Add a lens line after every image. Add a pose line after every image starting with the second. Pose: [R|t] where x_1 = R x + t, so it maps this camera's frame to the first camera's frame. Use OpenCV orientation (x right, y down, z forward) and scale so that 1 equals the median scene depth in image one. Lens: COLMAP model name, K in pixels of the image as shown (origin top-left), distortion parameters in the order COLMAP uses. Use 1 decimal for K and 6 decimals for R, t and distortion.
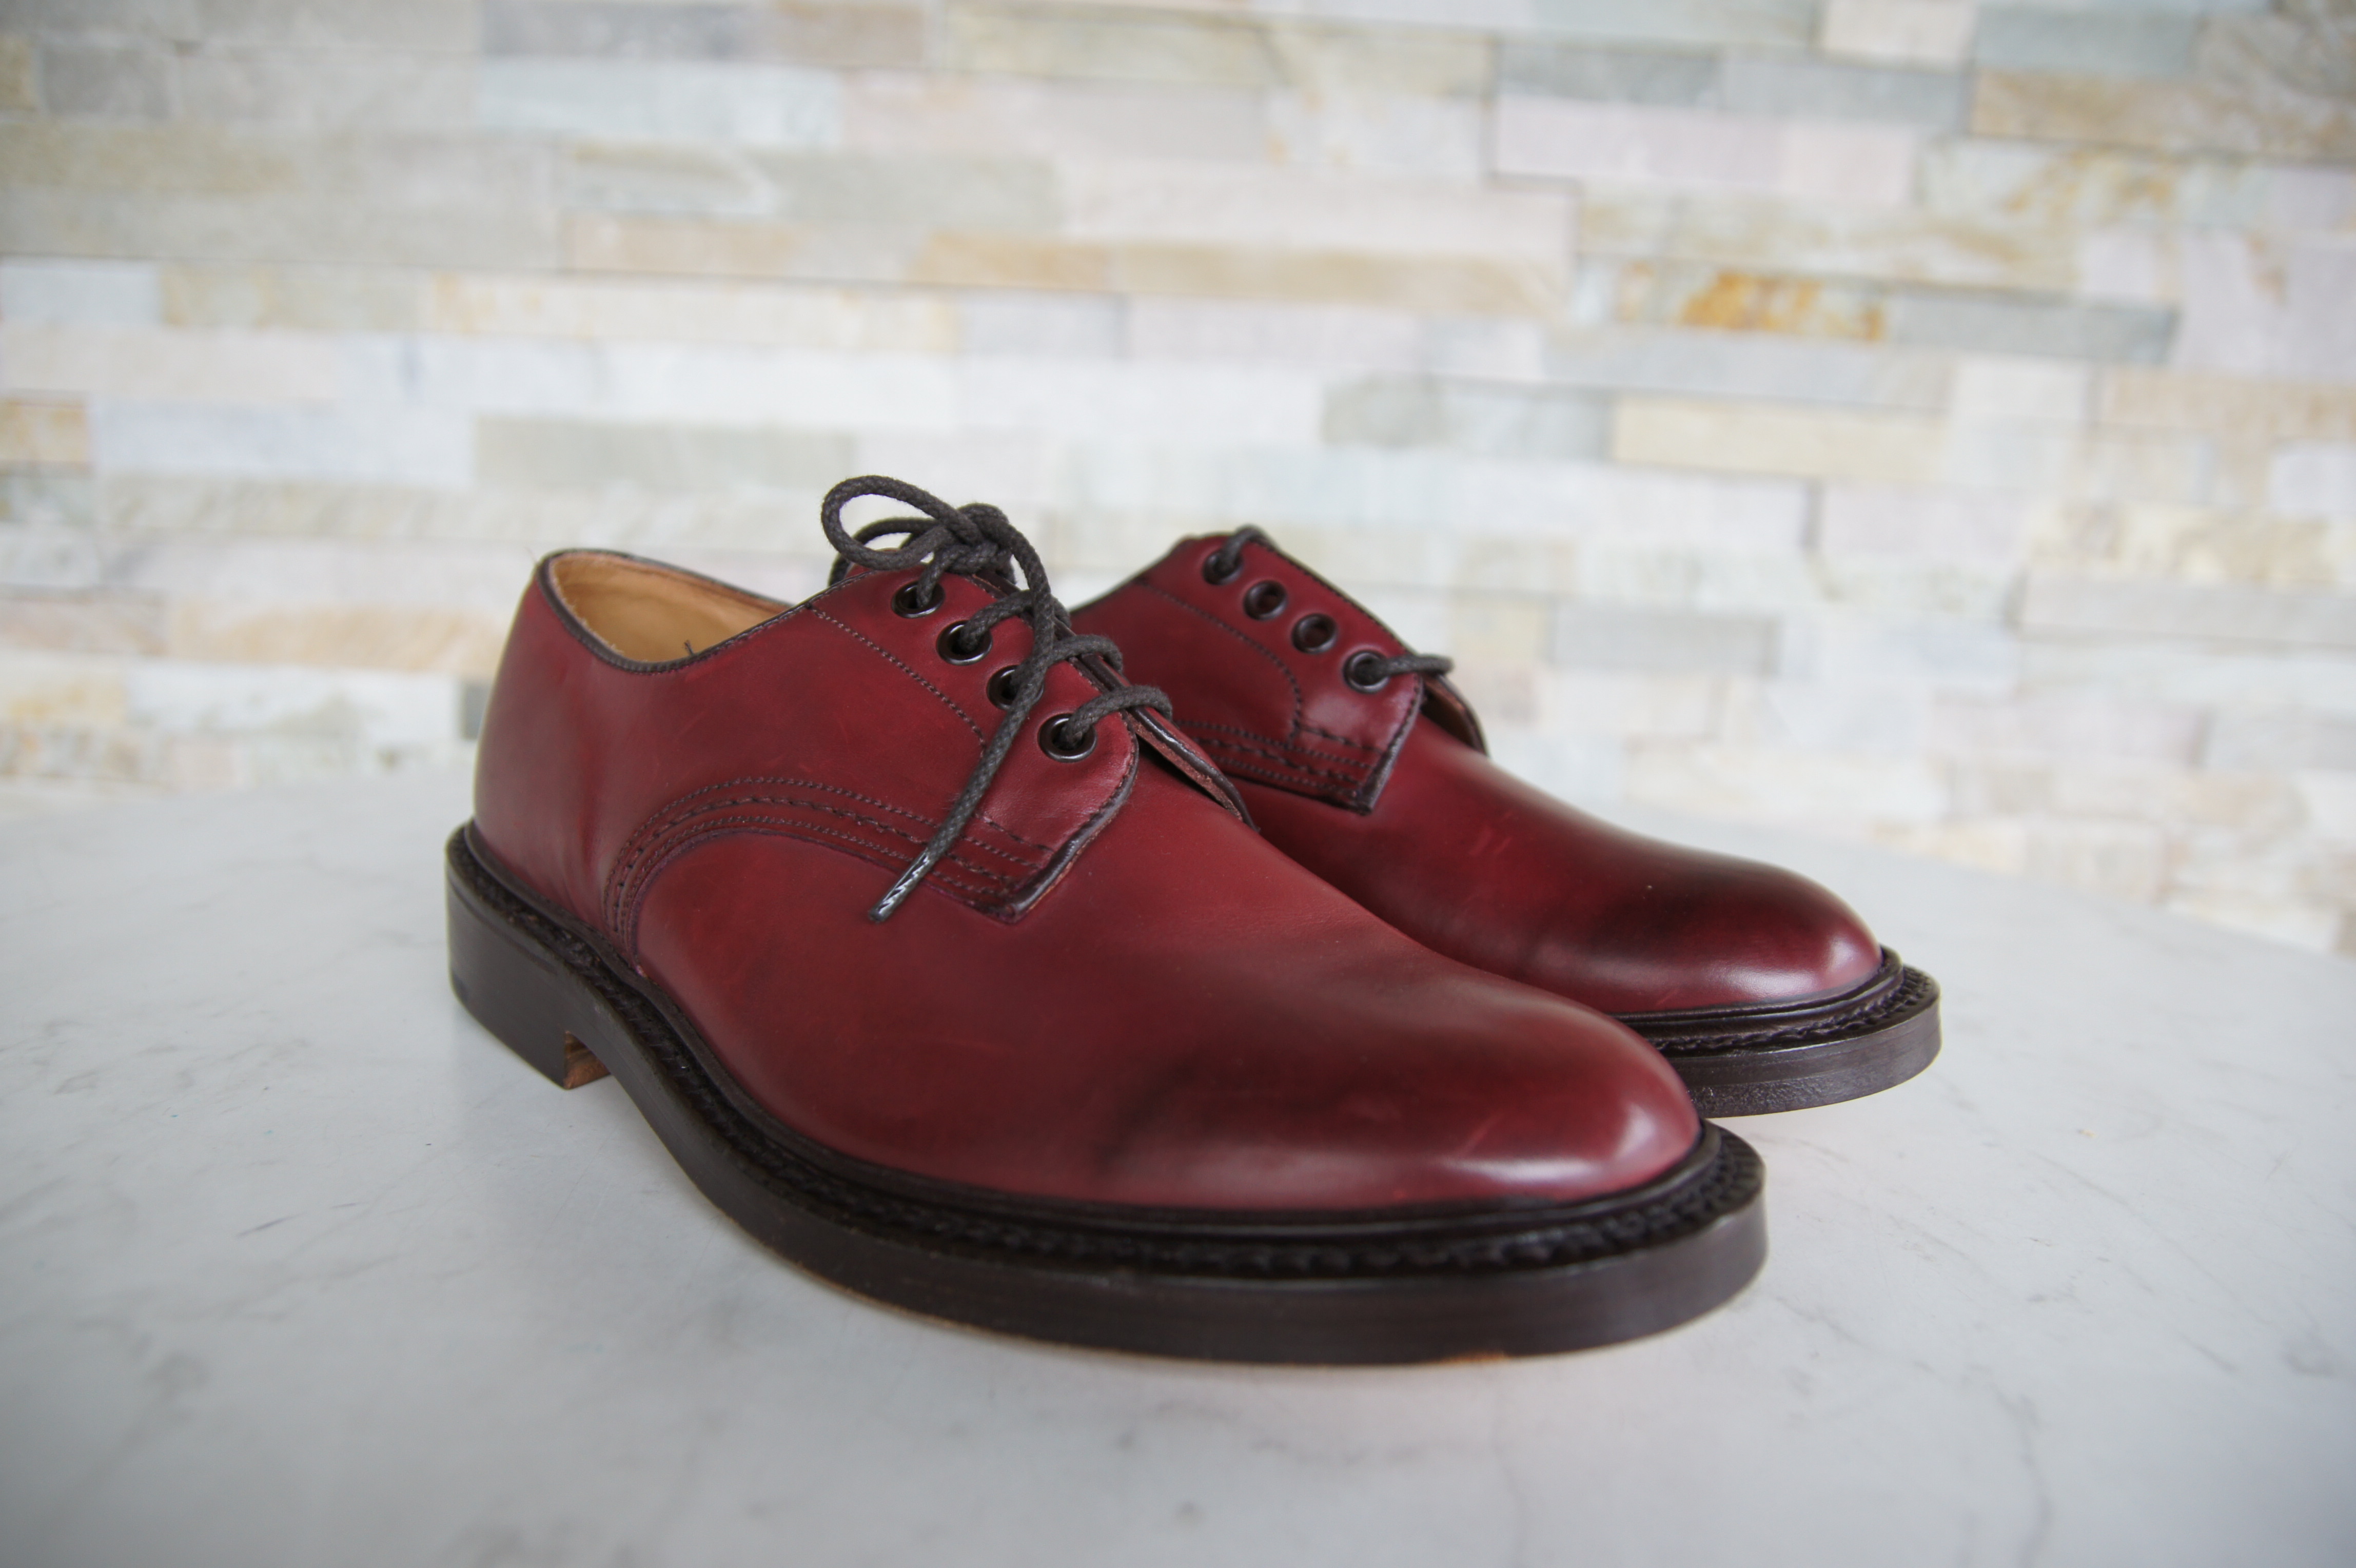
lens RADIAL K [[1706.7, 0, 1178.0], [0, 1706.7, 784.0], [0, 0, 1]] dist [-0.155177, 0.125287]
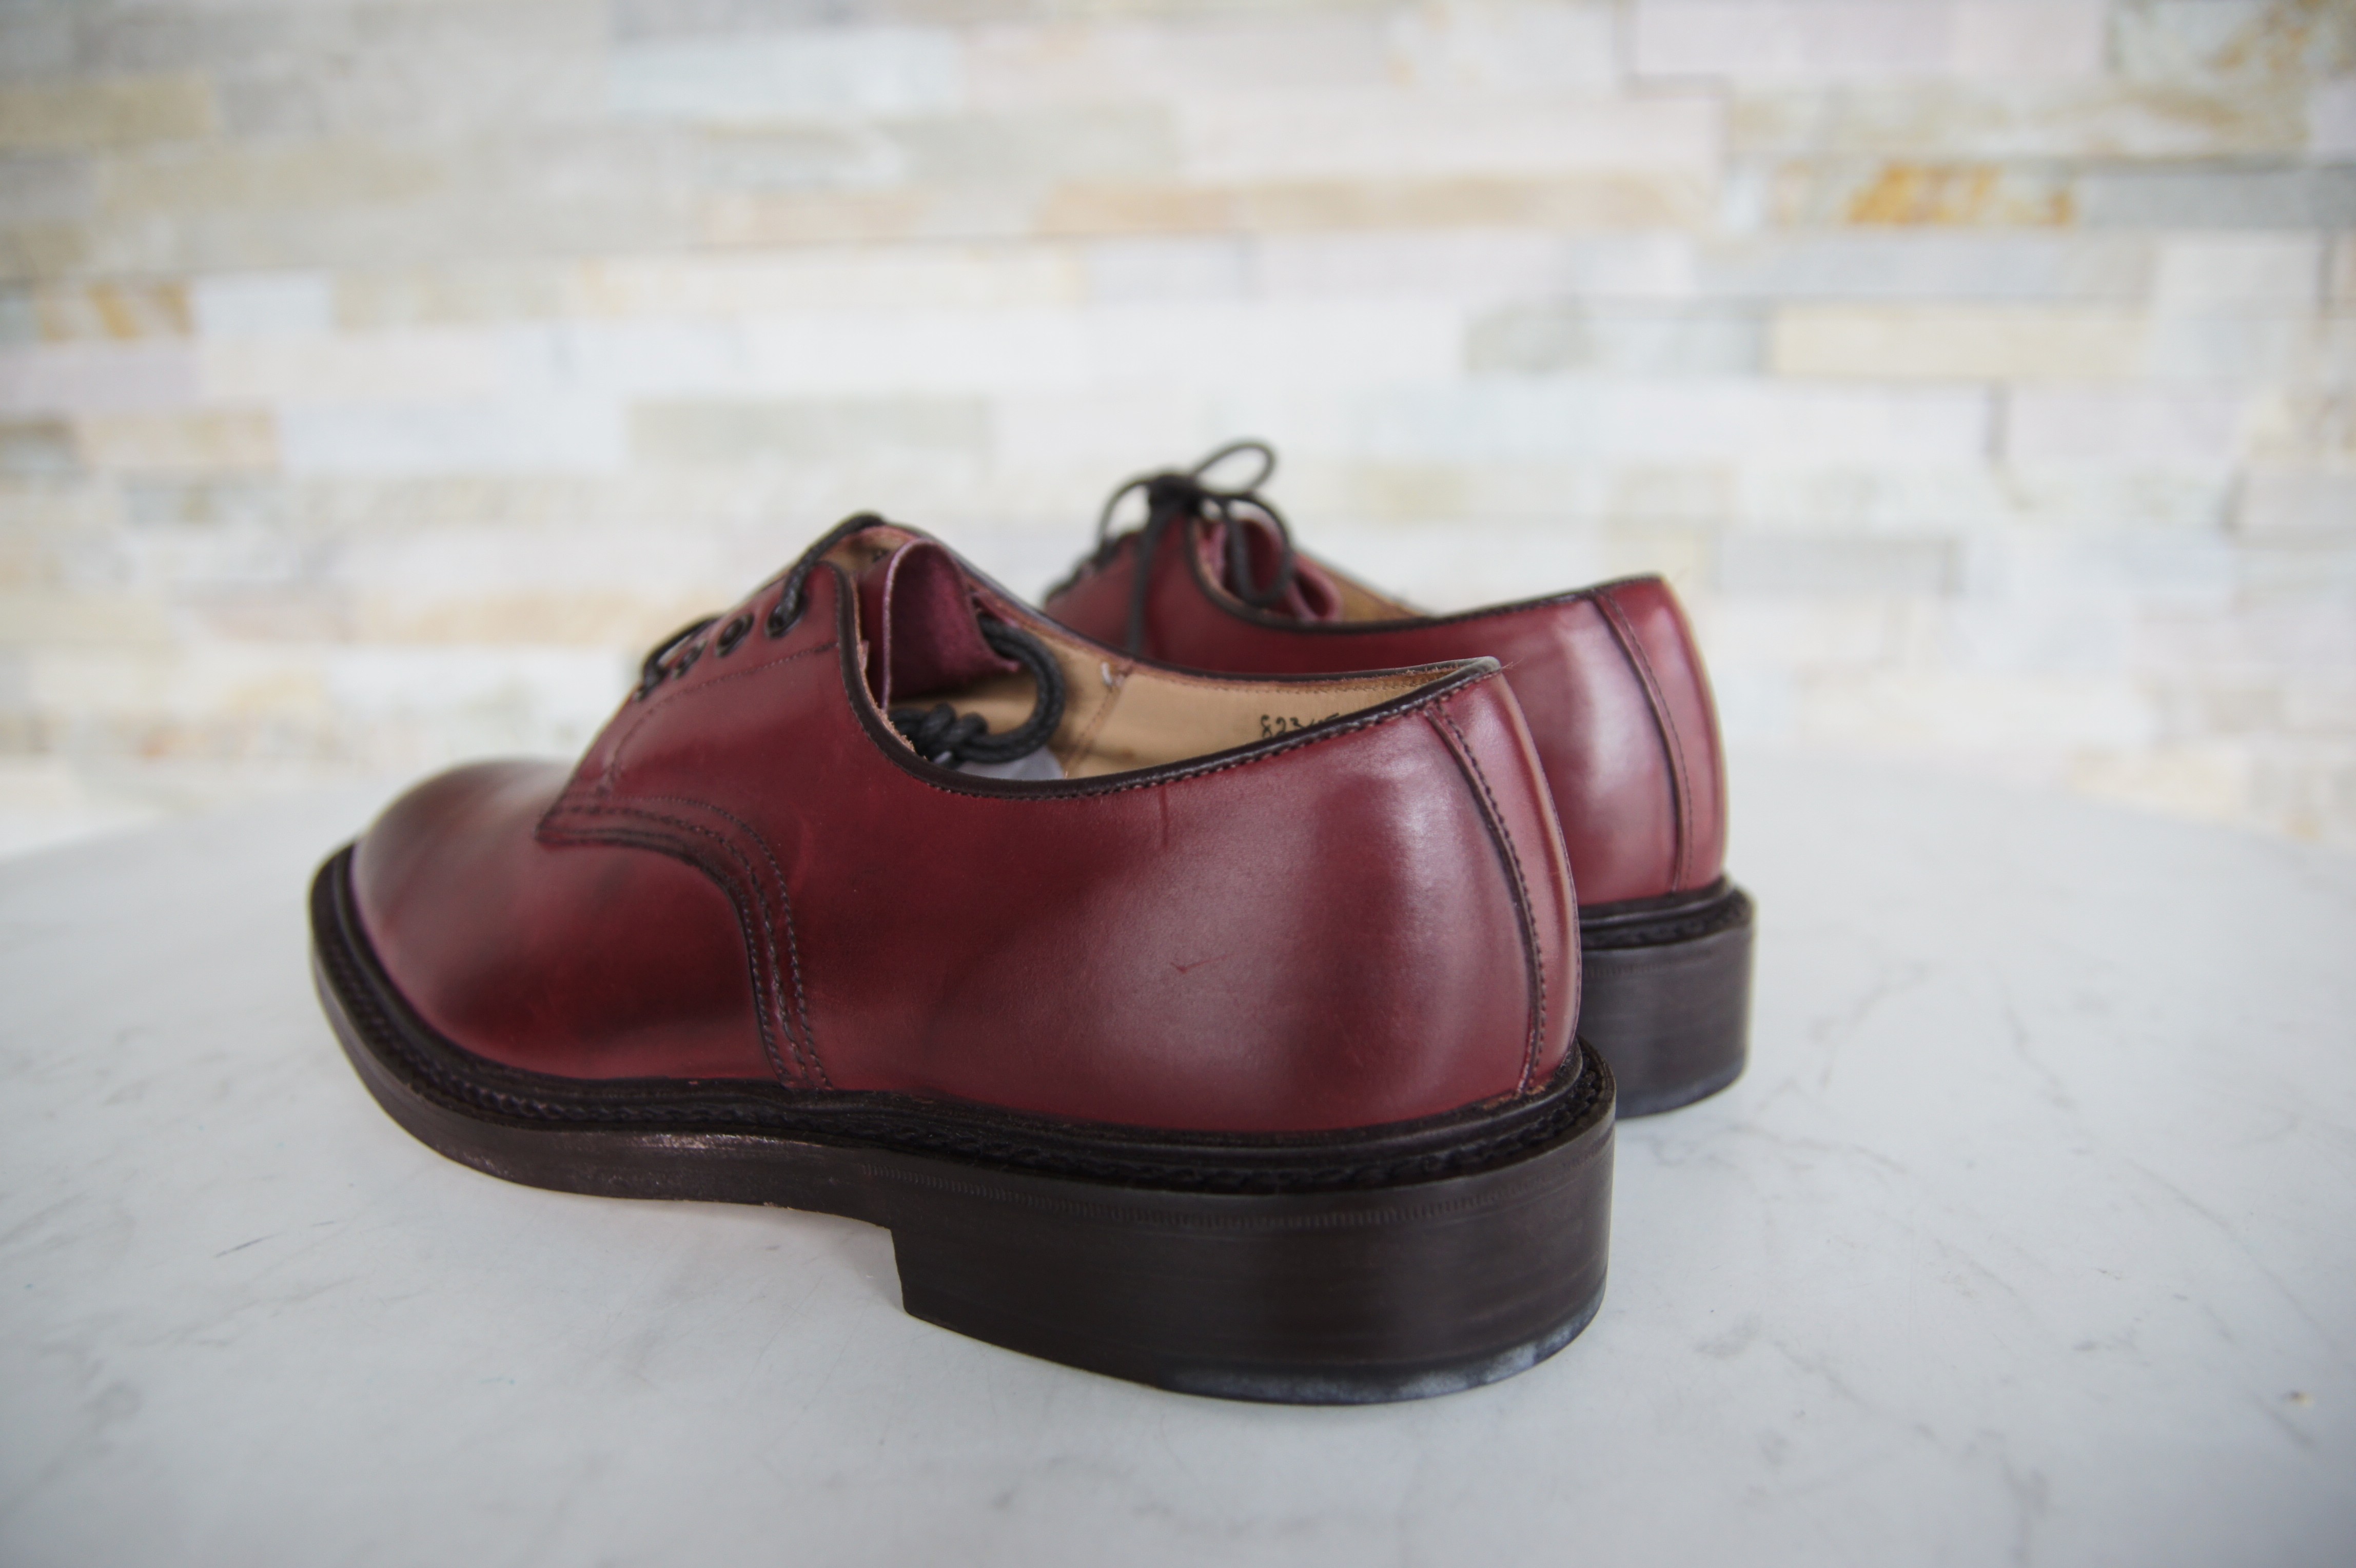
lens RADIAL K [[1687.7, 0, 1178.0], [0, 1687.7, 784.0], [0, 0, 1]] dist [-0.148846, 0.115434]
pose [[0.989273, -0.029838, -0.143000, 0.054352], [0.035814, 0.998582, 0.039396, -0.011866], [0.141621, -0.044095, 0.988938, 0.027320]]
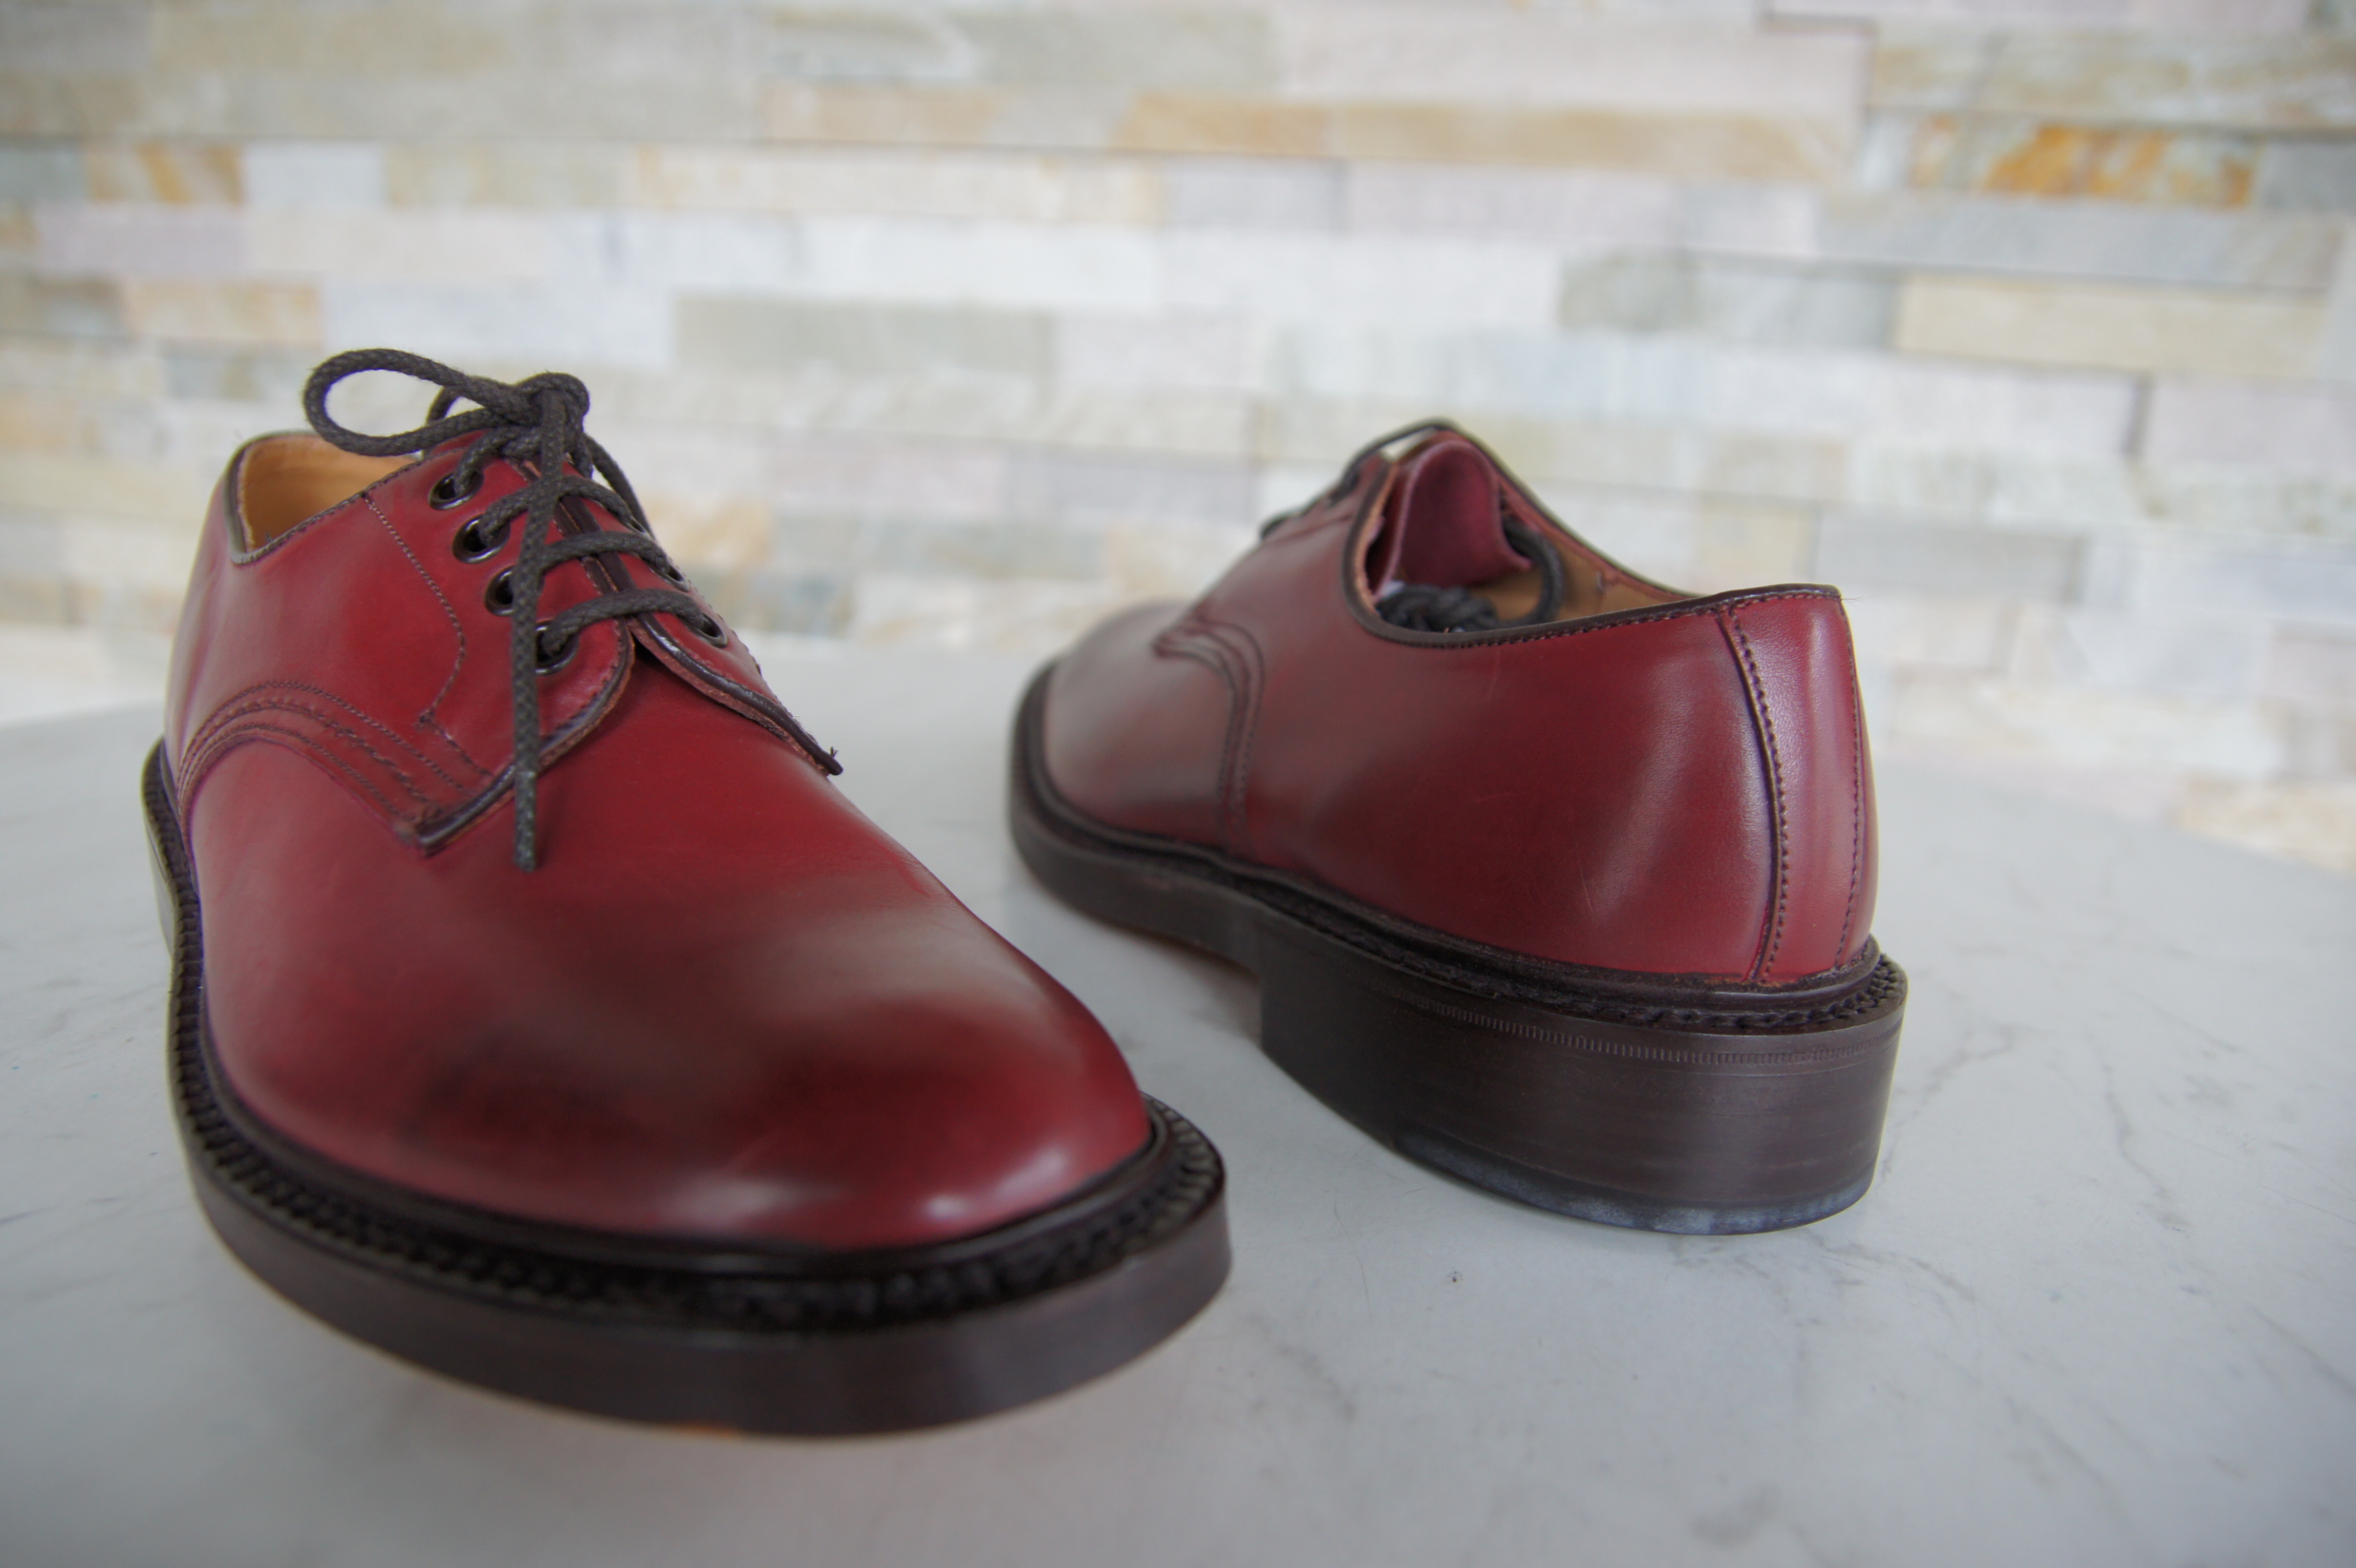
lens RADIAL K [[1687.7, 0, 1178.0], [0, 1687.7, 784.0], [0, 0, 1]] dist [-0.148846, 0.115434]
pose [[0.980715, 0.050333, -0.188853, 0.066275], [-0.037091, 0.996641, 0.073009, -0.016177], [0.191894, -0.064596, 0.979288, 0.085361]]
